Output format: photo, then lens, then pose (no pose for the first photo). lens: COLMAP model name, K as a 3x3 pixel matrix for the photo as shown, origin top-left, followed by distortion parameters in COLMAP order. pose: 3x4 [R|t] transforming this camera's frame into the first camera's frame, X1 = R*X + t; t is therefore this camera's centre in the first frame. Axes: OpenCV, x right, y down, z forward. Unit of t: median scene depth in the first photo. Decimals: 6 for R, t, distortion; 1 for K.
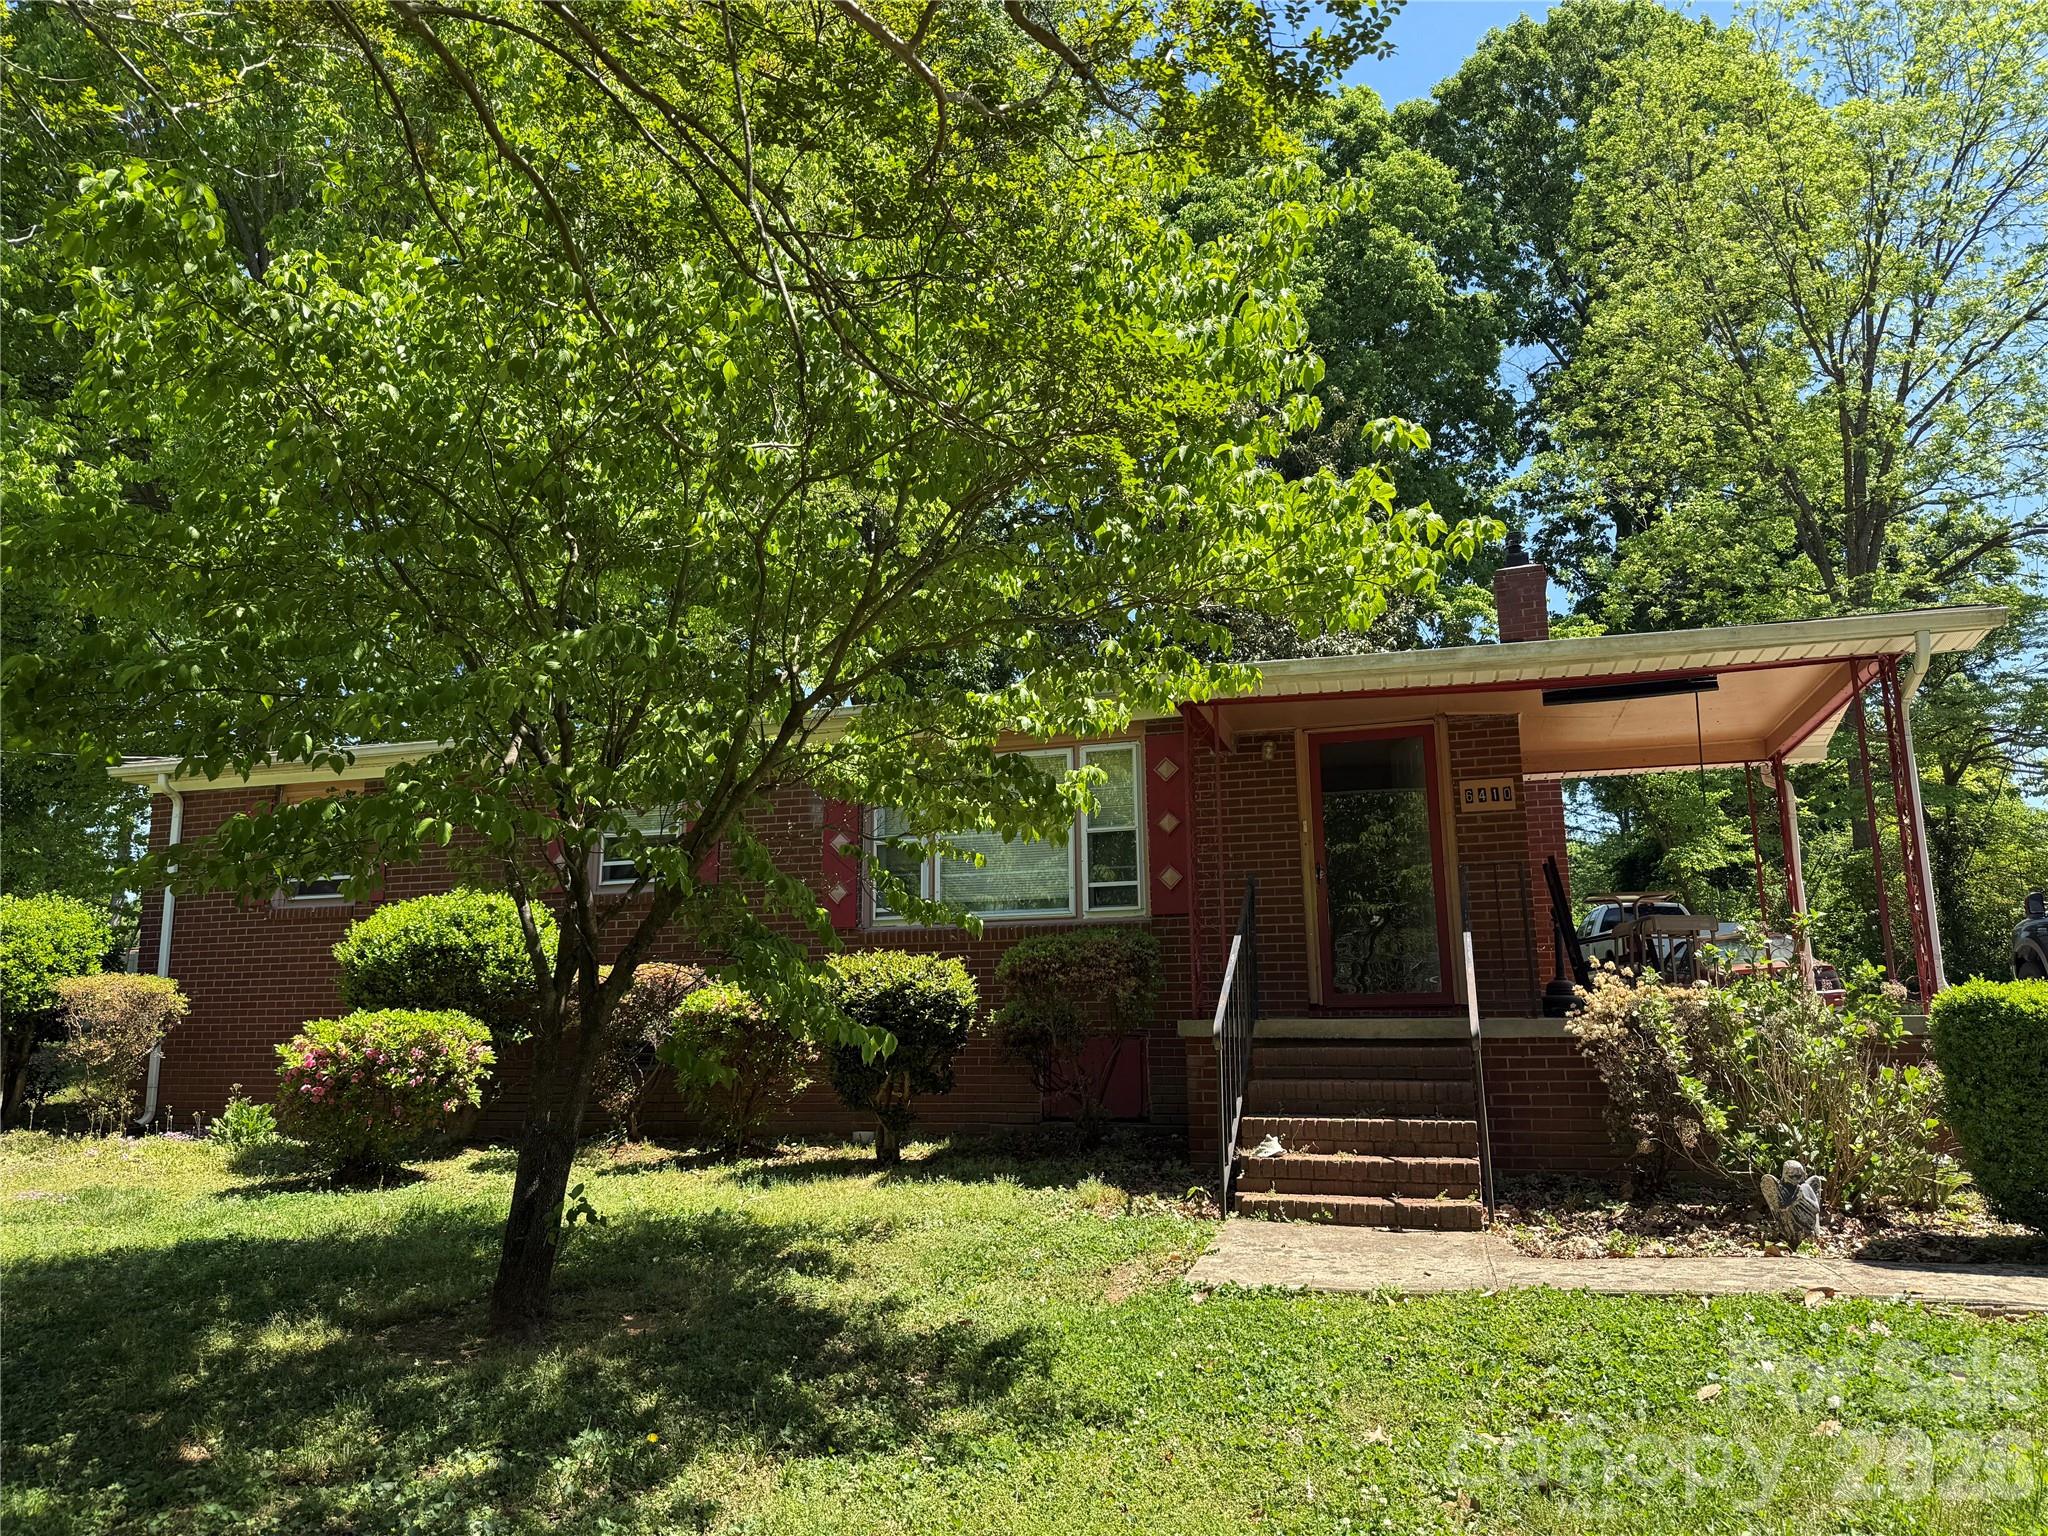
lens RADIAL K [[1431.3, 0, 1019.3], [0, 1431.3, 764.1], [0, 0, 1]] dist [0.006533, -0.008403]
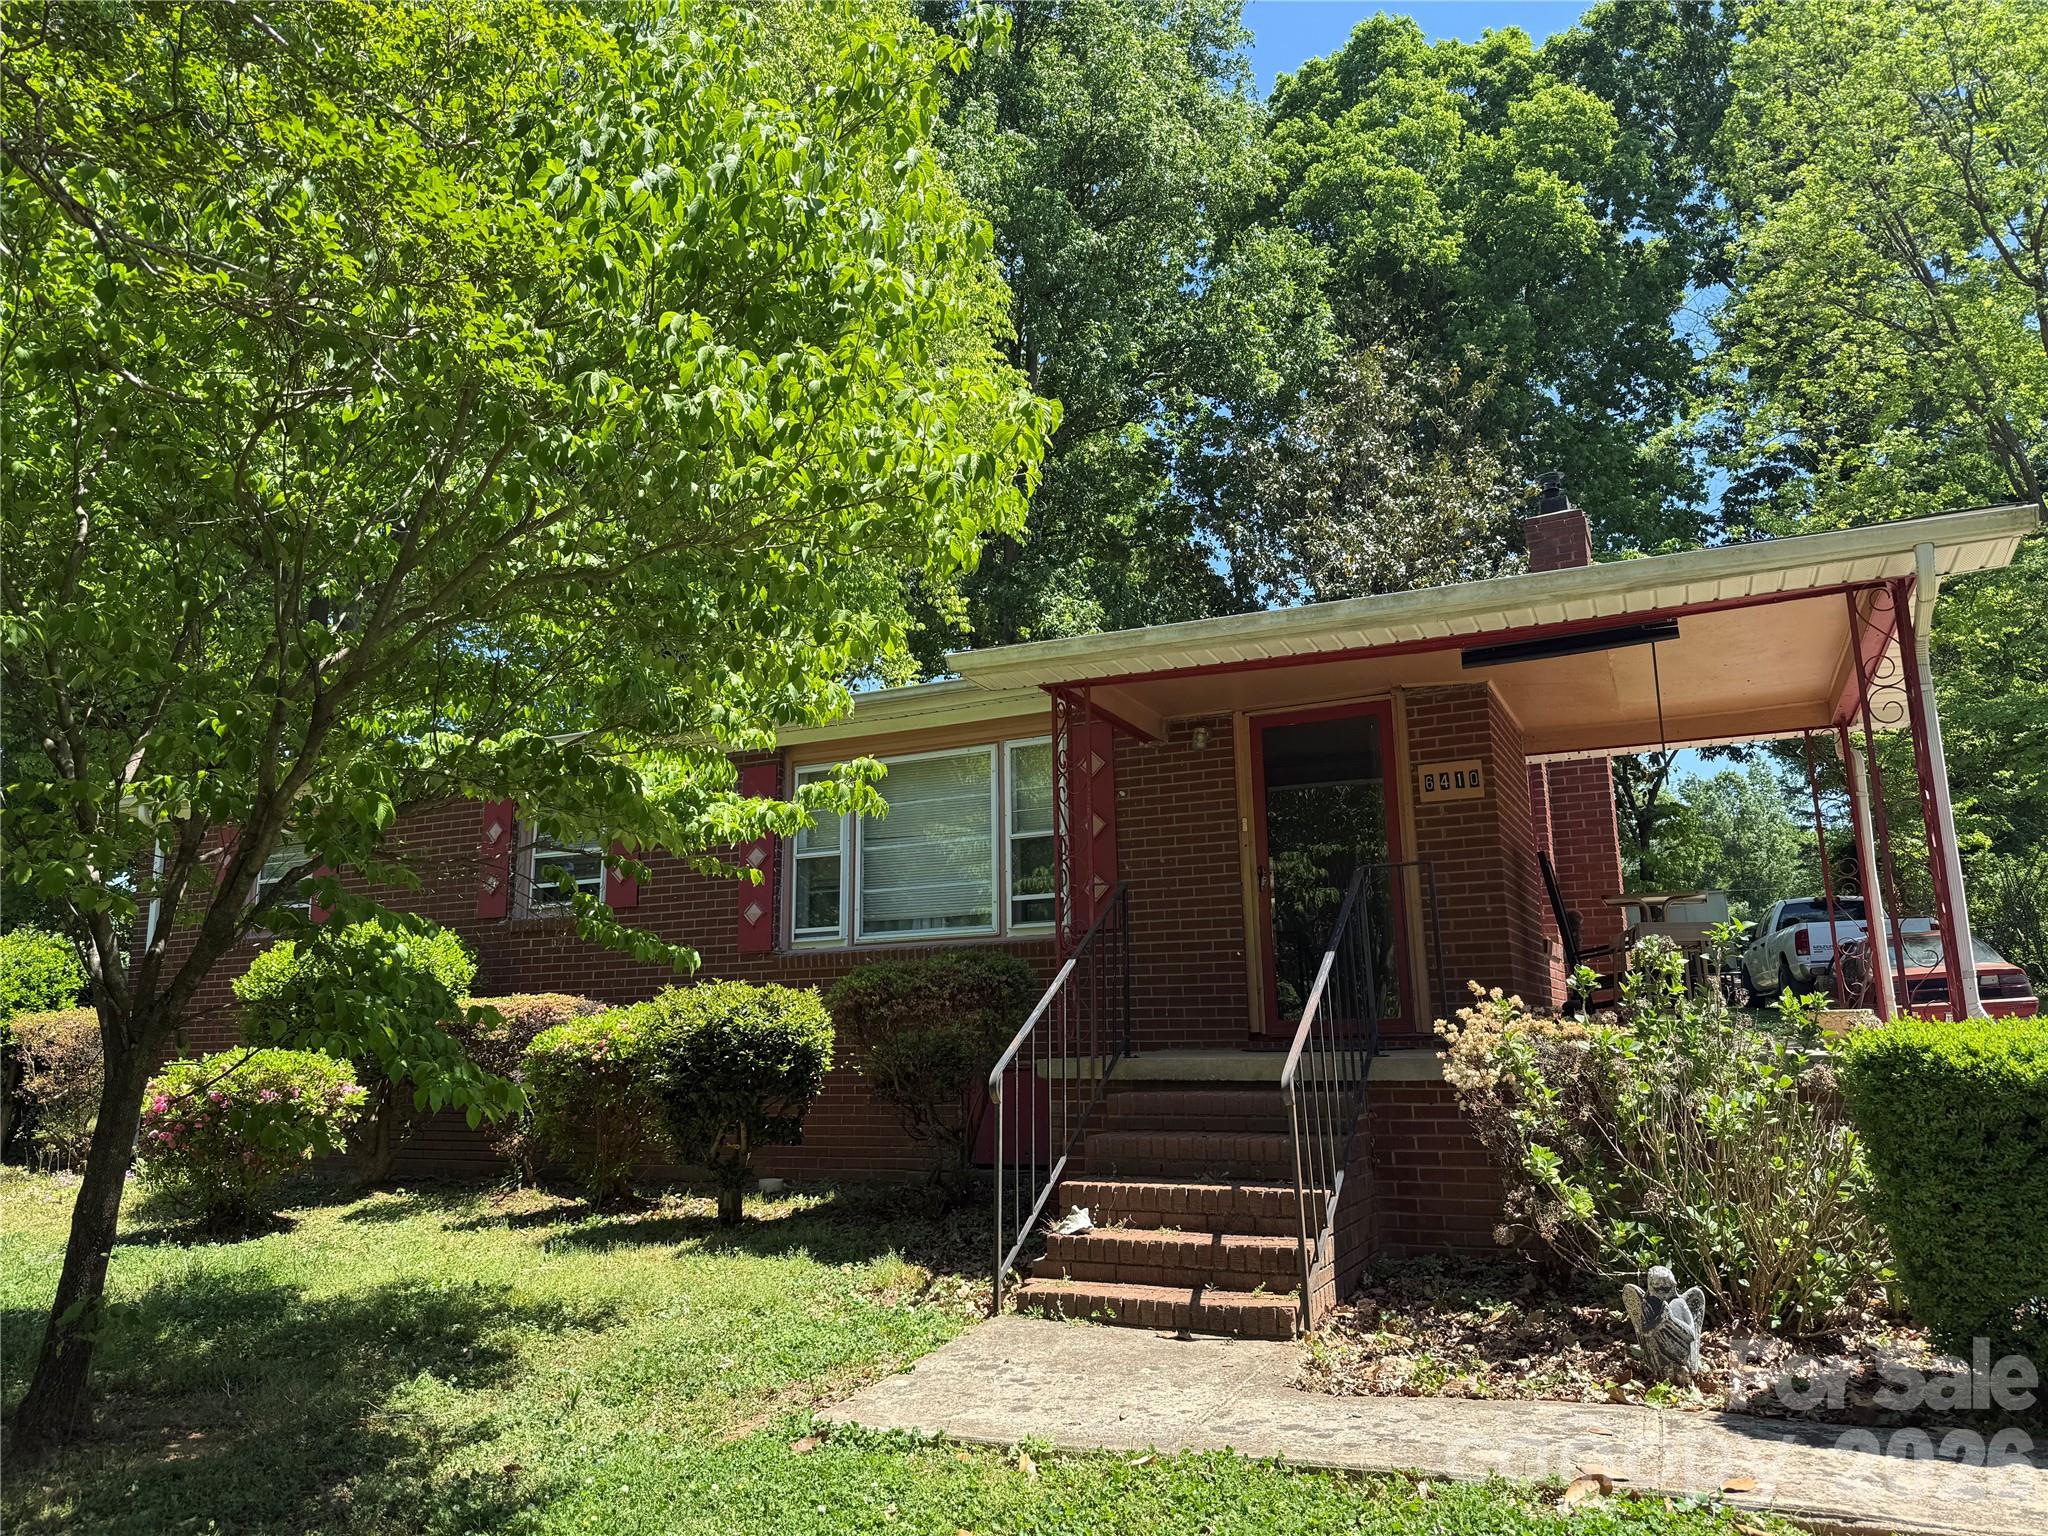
lens RADIAL K [[1431.3, 0, 1027.3], [0, 1431.3, 769.1], [0, 0, 1]] dist [0.006533, -0.008403]
pose [[0.988859, -0.035235, -0.144622, 0.207286], [0.035148, 0.999377, -0.003163, 0.008800], [0.144643, -0.001955, 0.989482, 0.143085]]
